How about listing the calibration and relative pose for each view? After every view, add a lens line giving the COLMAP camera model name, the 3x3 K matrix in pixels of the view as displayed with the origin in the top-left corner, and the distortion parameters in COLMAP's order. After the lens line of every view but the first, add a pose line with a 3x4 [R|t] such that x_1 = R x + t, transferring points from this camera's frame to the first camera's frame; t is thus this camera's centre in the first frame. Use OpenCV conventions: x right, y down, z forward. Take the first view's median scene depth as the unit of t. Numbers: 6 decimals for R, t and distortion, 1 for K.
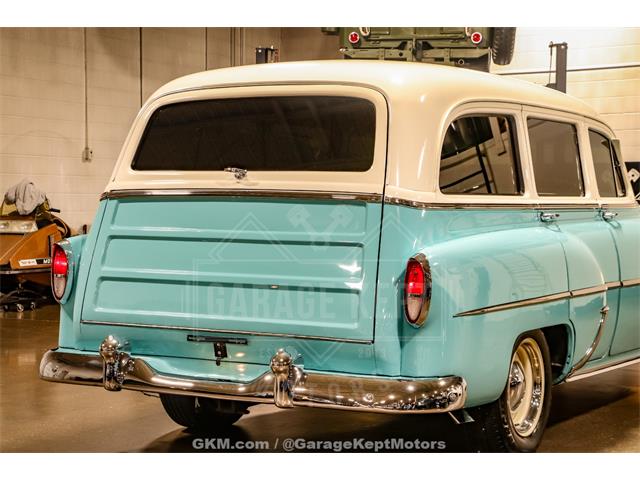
lens RADIAL K [[1262.5, 0, 320.0], [0, 1262.5, 240.0], [0, 0, 1]] dist [0.292993, 0.099255]
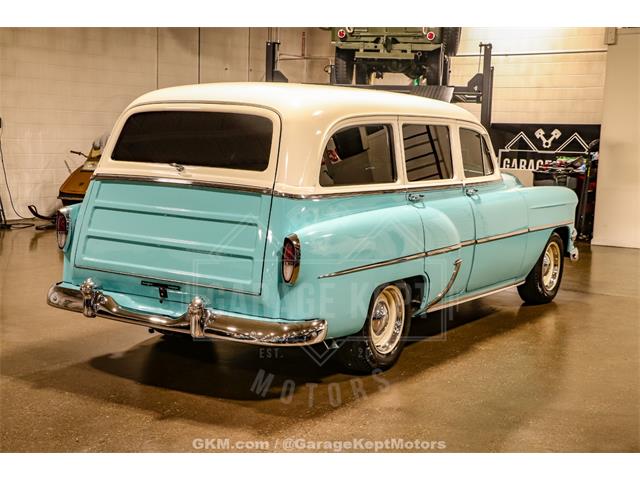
lens RADIAL K [[916.3, 0, 320.0], [0, 916.3, 240.0], [0, 0, 1]] dist [0.109877, 0.025762]
pose [[0.998400, 0.028698, -0.048732, 0.131639], [-0.024196, 0.995594, 0.090598, -0.062972], [0.051117, -0.089274, 0.994695, -0.010254]]
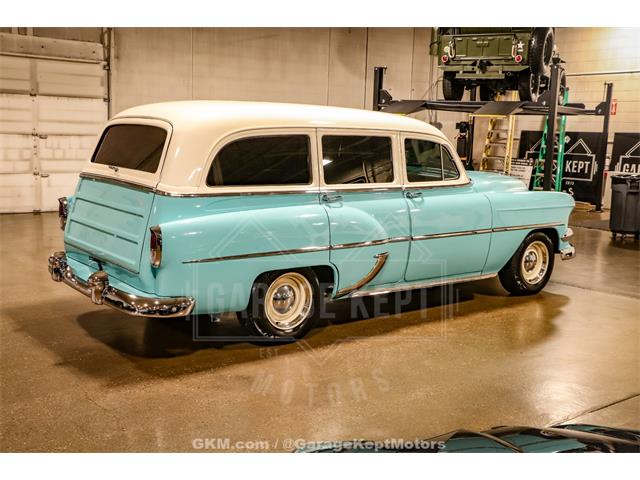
lens RADIAL K [[696.2, 0, 320.0], [0, 696.2, 240.0], [0, 0, 1]] dist [0.011668, 0.032217]
pose [[0.925250, 0.082959, -0.370176, 0.525410], [-0.037122, 0.990913, 0.129282, -0.083518], [0.377537, -0.105877, 0.919922, 0.178723]]
